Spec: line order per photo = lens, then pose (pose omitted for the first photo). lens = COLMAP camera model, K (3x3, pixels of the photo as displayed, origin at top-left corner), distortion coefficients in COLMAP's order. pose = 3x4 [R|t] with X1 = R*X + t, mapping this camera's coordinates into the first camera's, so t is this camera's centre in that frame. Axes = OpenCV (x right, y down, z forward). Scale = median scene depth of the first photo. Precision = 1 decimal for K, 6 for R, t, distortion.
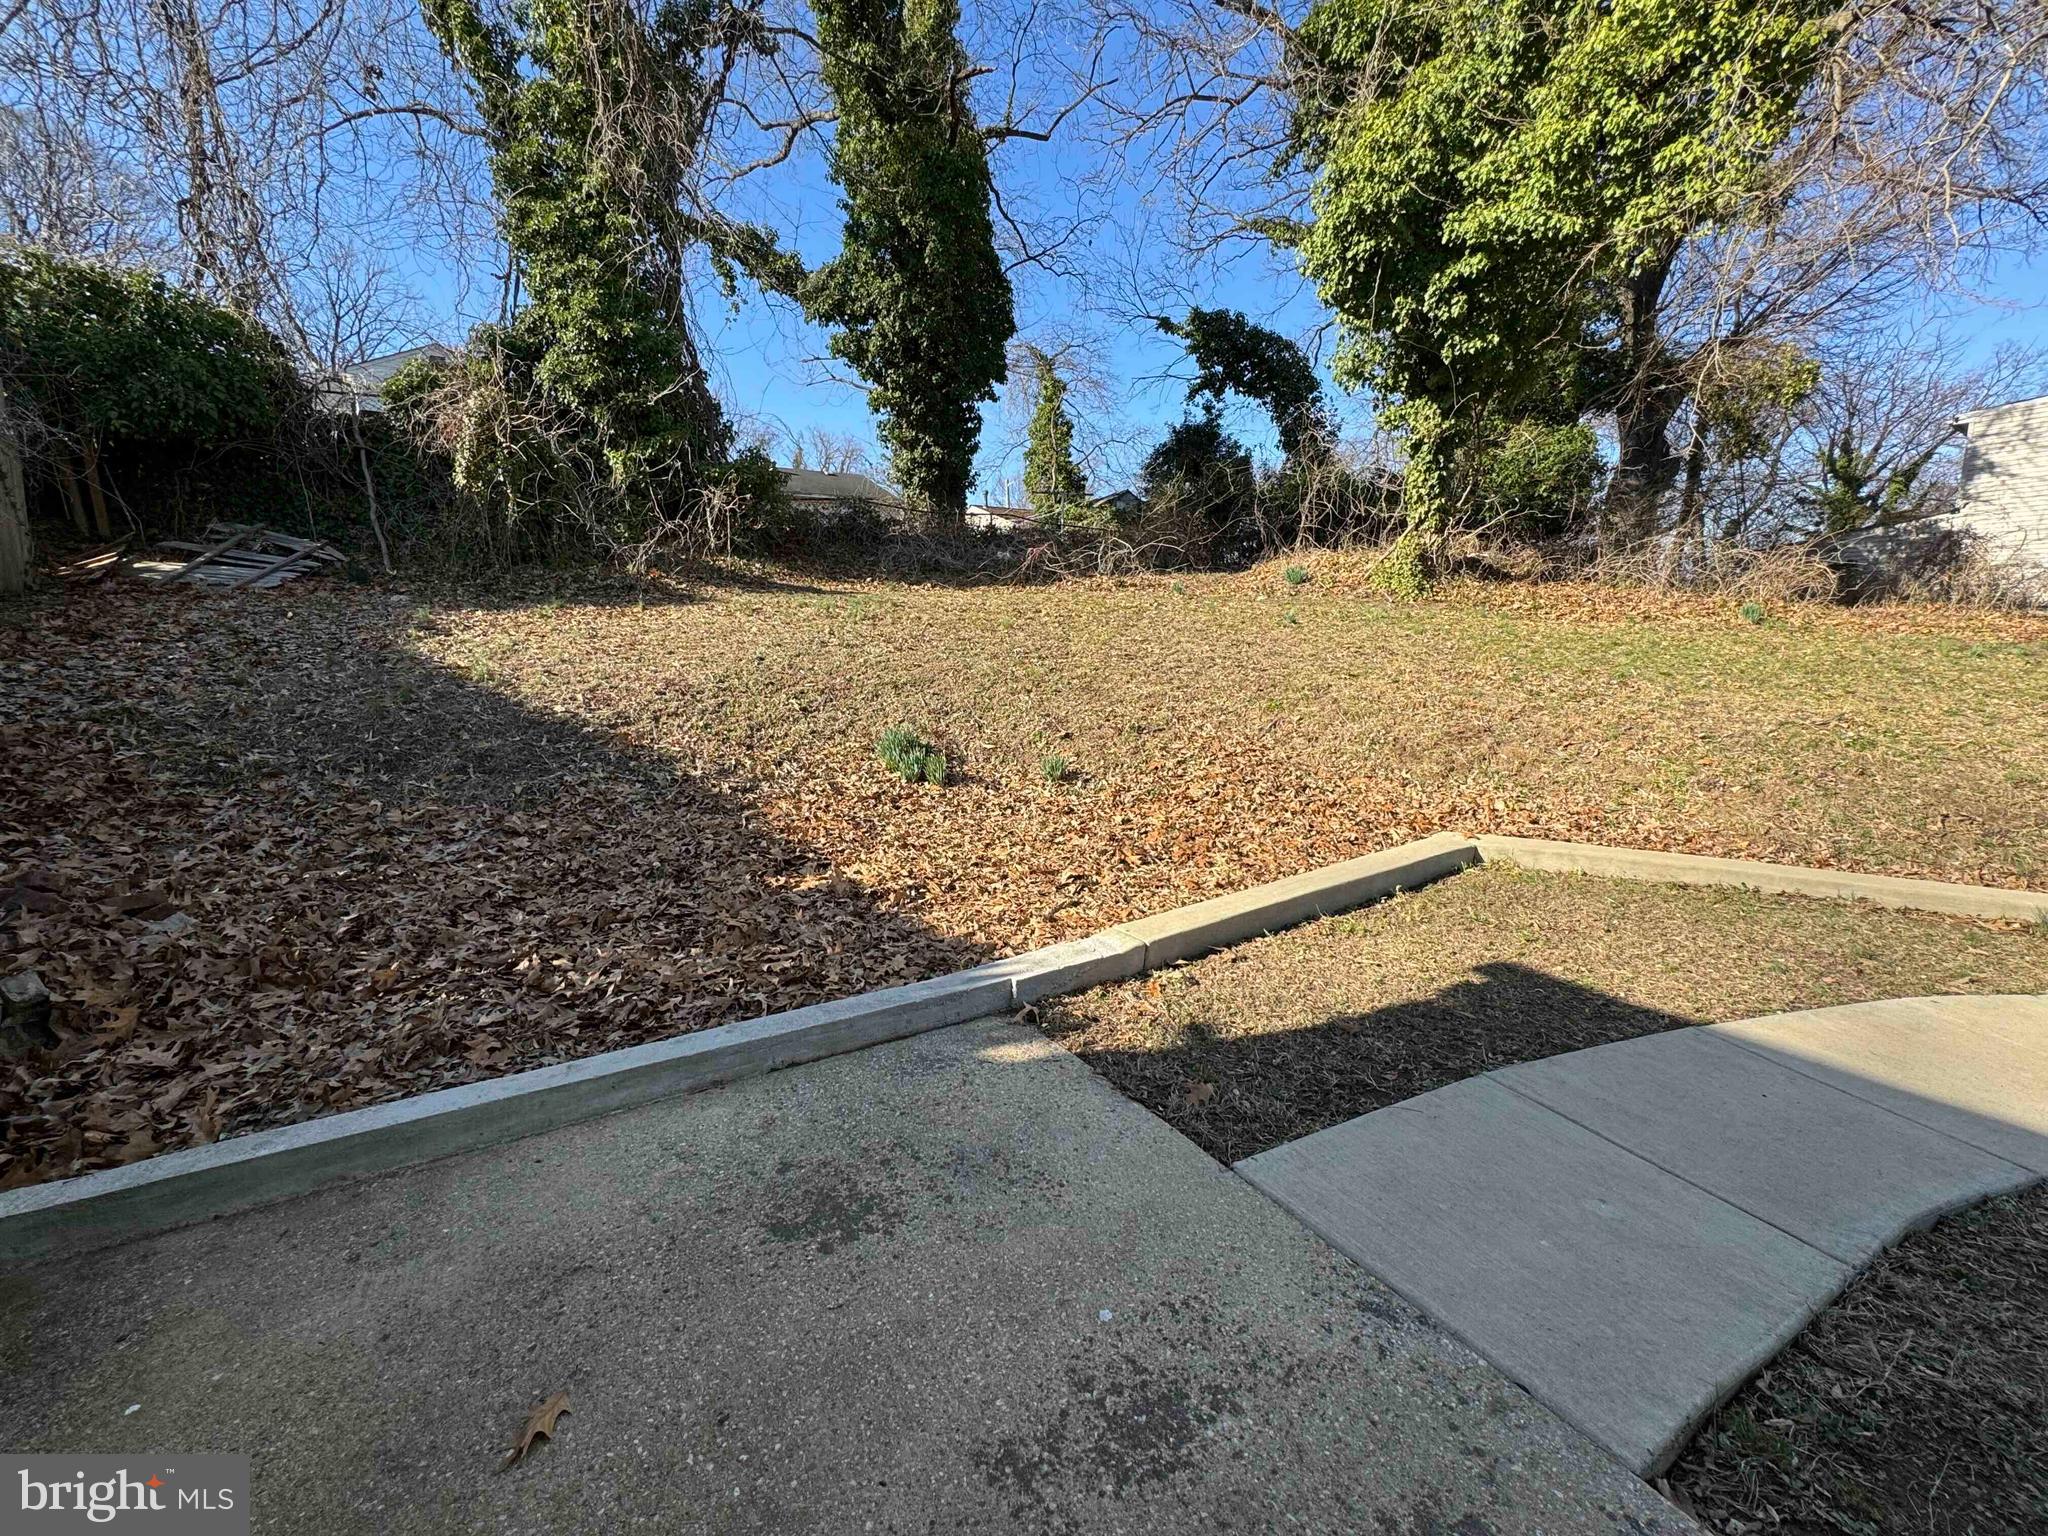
lens RADIAL K [[820.2, 0, 1025.9], [0, 820.2, 766.8], [0, 0, 1]] dist [-0.003274, 0.000049]
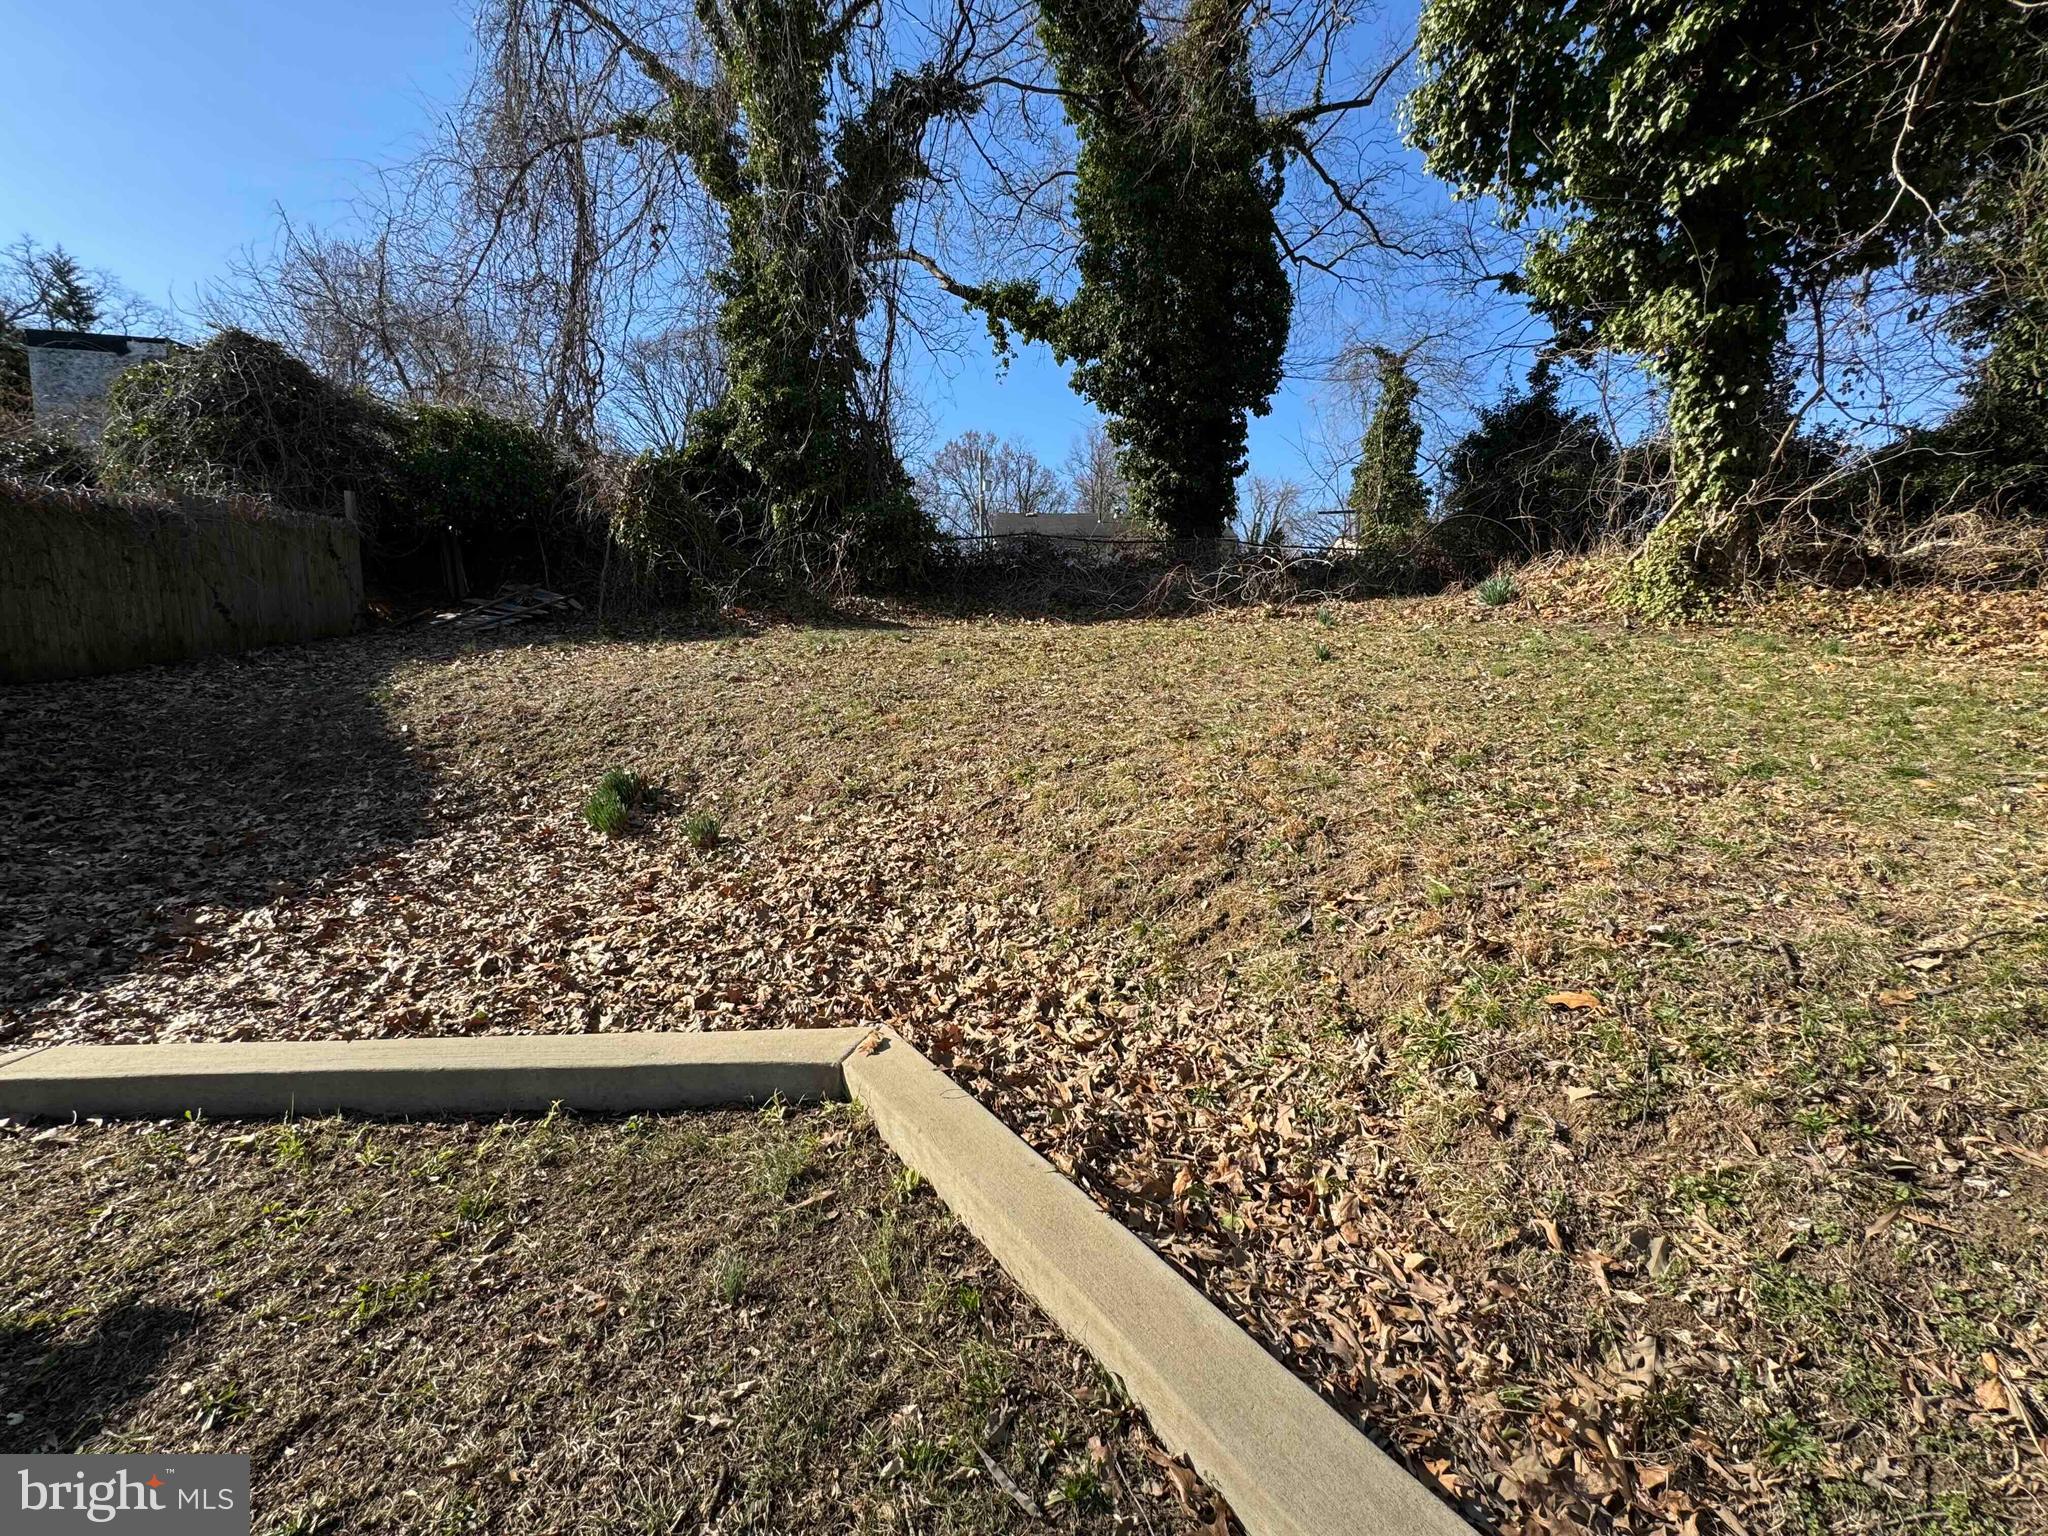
lens RADIAL K [[820.2, 0, 1025.2], [0, 820.2, 765.9], [0, 0, 1]] dist [-0.003274, 0.000049]
pose [[0.852903, 0.069297, -0.517449, 0.259247], [-0.098354, 0.994732, -0.028900, -0.025178], [0.512720, 0.075542, 0.855226, 0.173813]]
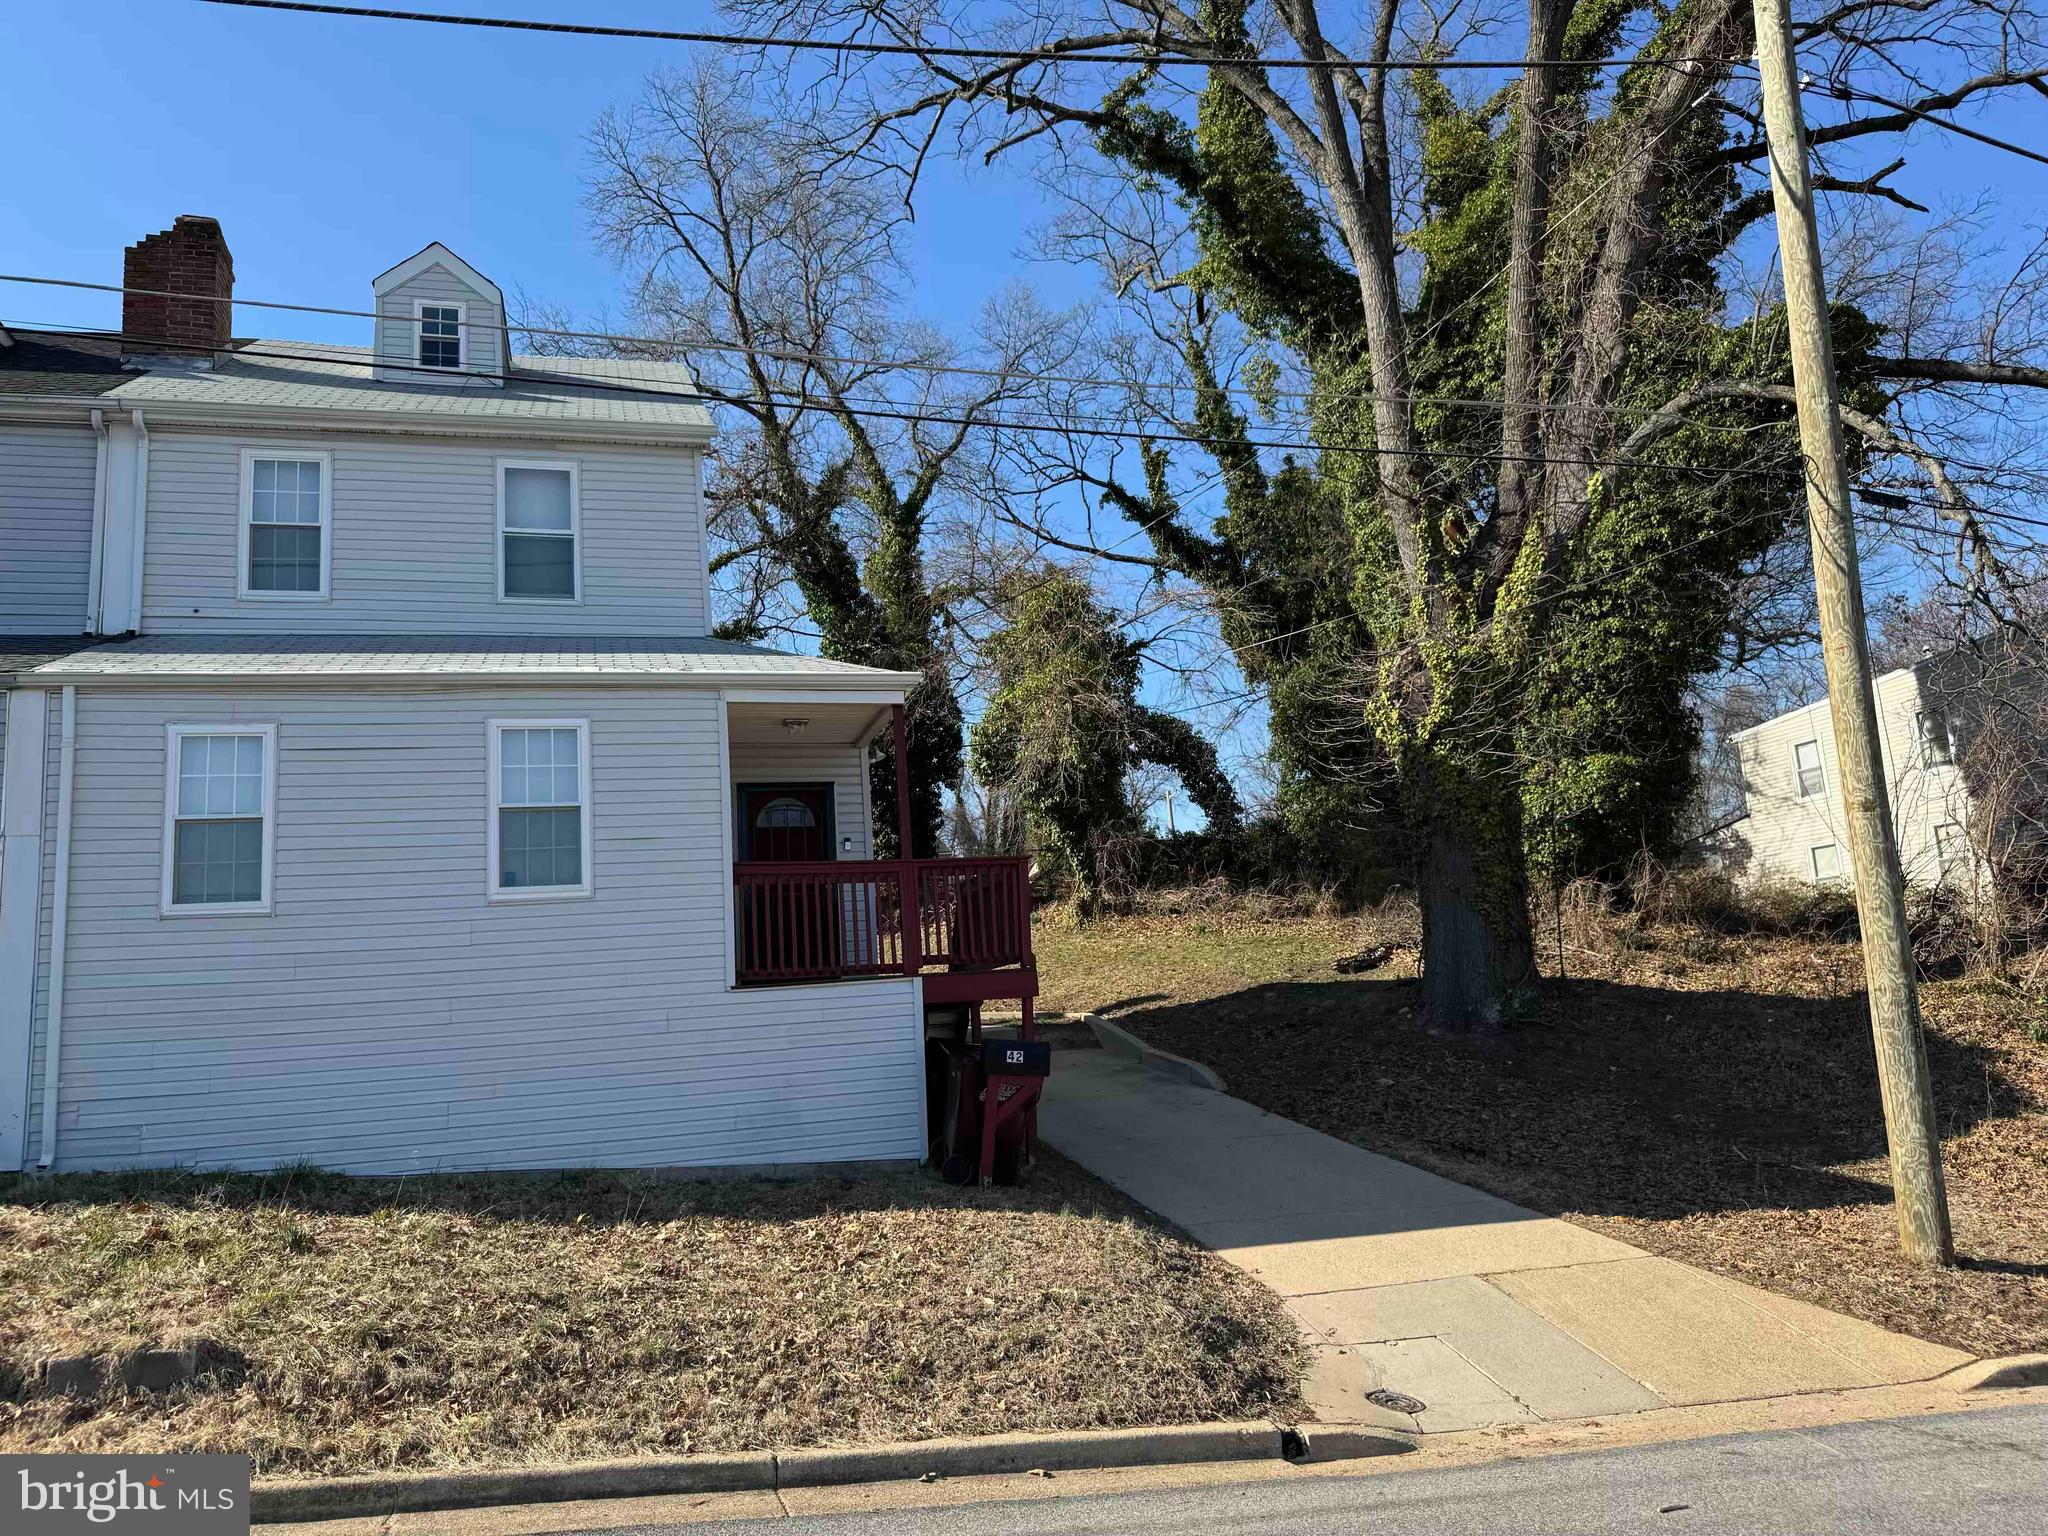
lens RADIAL K [[1456.2, 0, 1009.9], [0, 1456.2, 782.9], [0, 0, 1]] dist [0.040435, -0.055407]
pose [[0.956425, -0.086729, -0.278799, 0.803317], [-0.002285, 0.952613, -0.304178, 0.275610], [0.291969, 0.291560, 0.910904, -1.234377]]
